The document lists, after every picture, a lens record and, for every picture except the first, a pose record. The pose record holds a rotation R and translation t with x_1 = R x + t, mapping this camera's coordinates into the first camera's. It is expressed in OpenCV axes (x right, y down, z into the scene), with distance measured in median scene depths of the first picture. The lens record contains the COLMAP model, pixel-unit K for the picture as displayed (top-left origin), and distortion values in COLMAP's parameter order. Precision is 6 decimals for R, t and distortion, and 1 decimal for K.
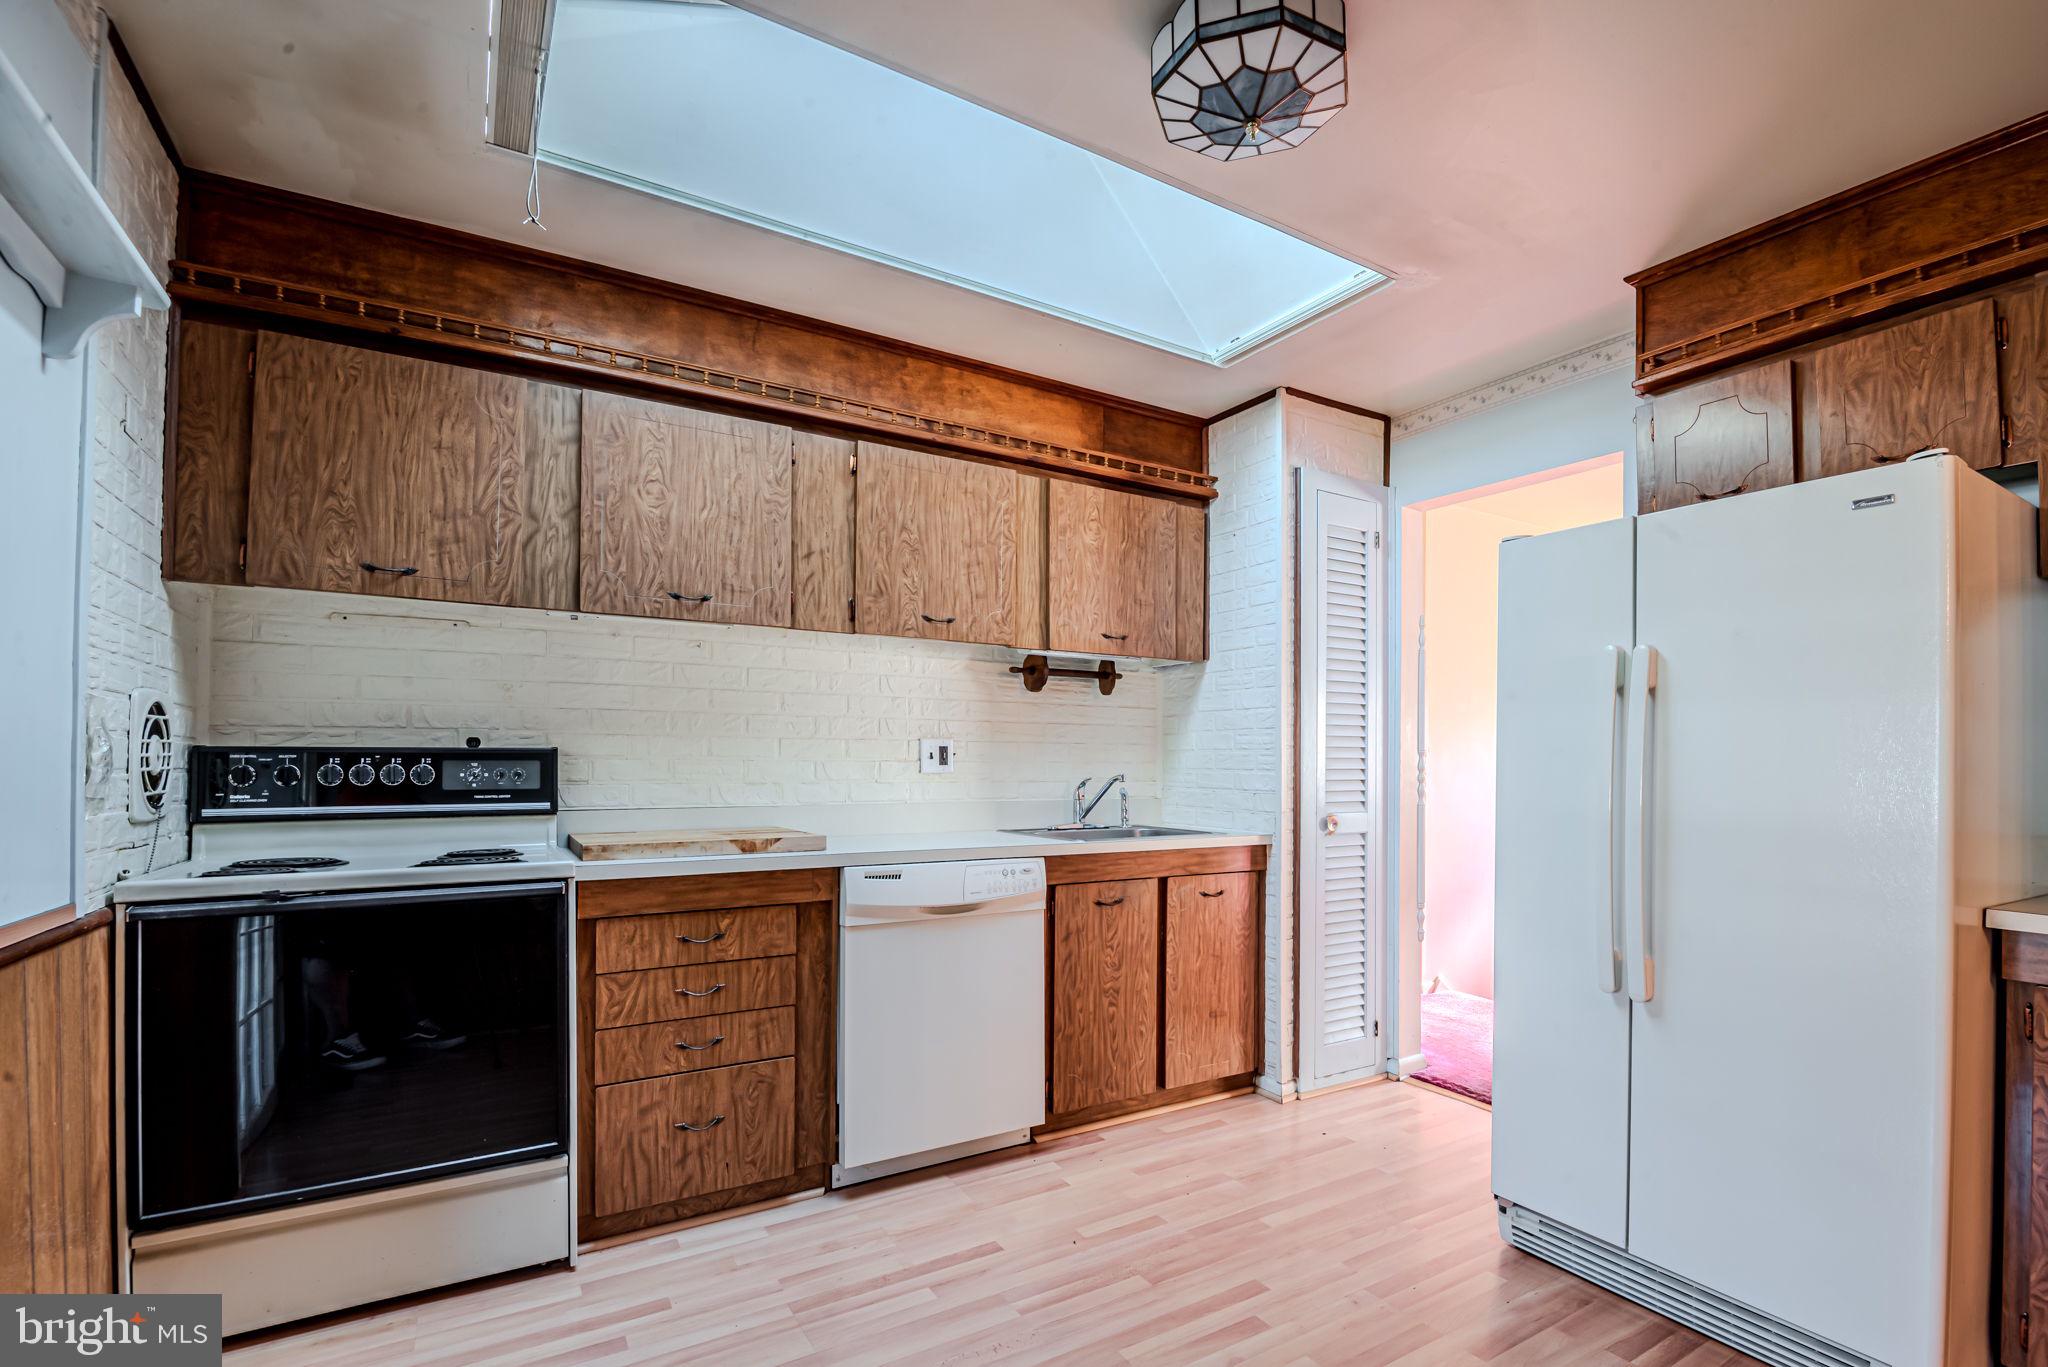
lens RADIAL K [[946.7, 0, 1066.1], [0, 946.7, 755.8], [0, 0, 1]] dist [-0.002682, -0.016006]
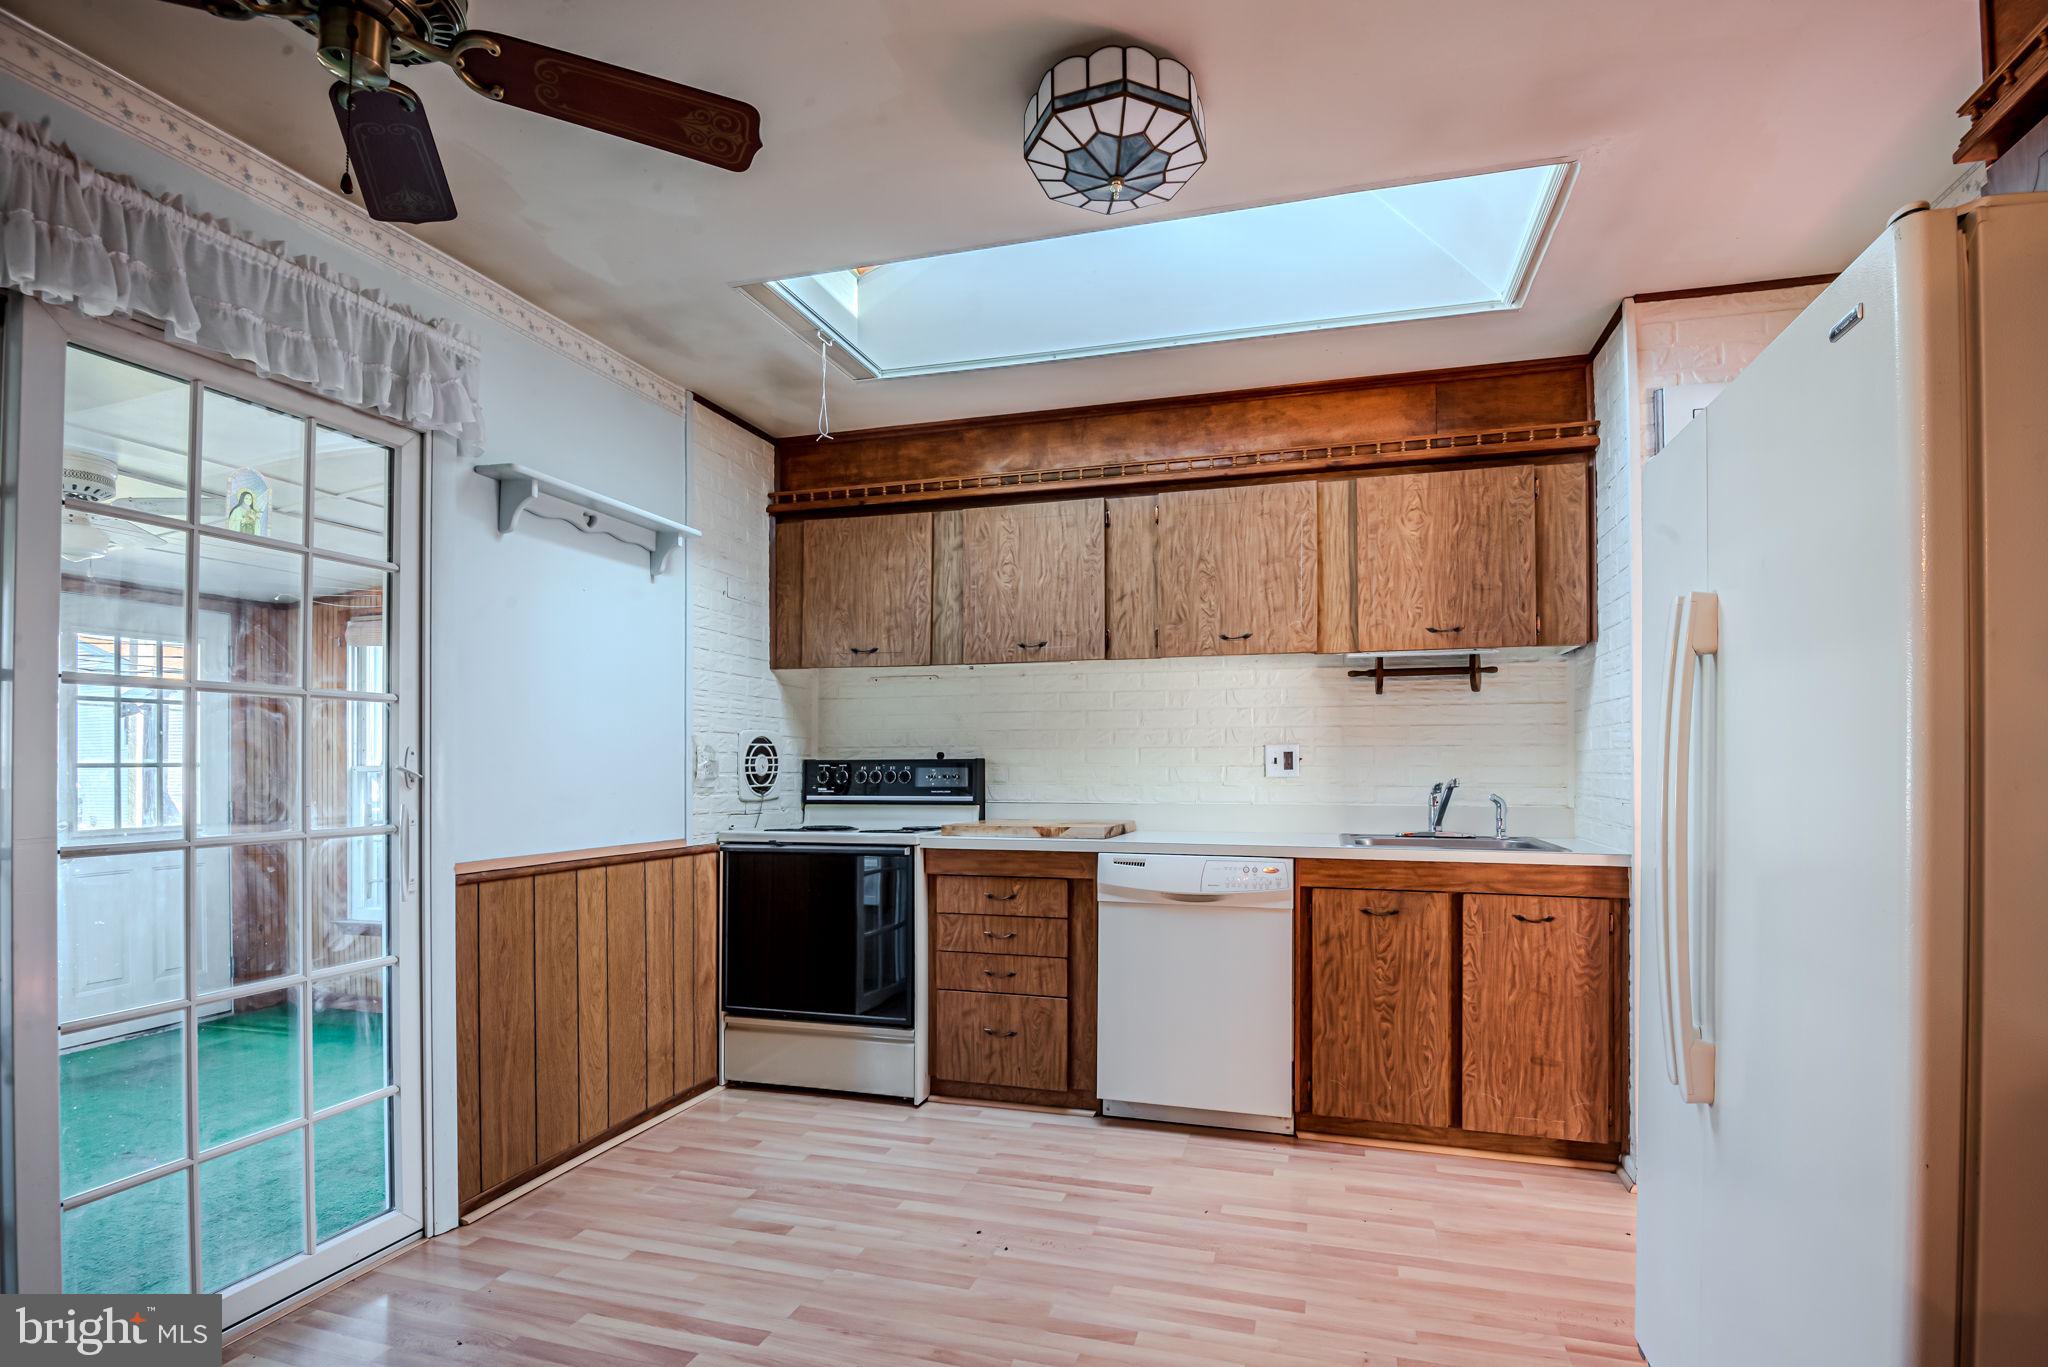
lens RADIAL K [[946.7, 0, 1066.1], [0, 946.7, 755.8], [0, 0, 1]] dist [-0.002682, -0.016006]
pose [[0.666659, -0.013623, -0.745238, 0.594256], [0.009361, 0.999907, -0.009905, 0.003229], [0.745304, -0.000373, 0.666725, 0.134709]]
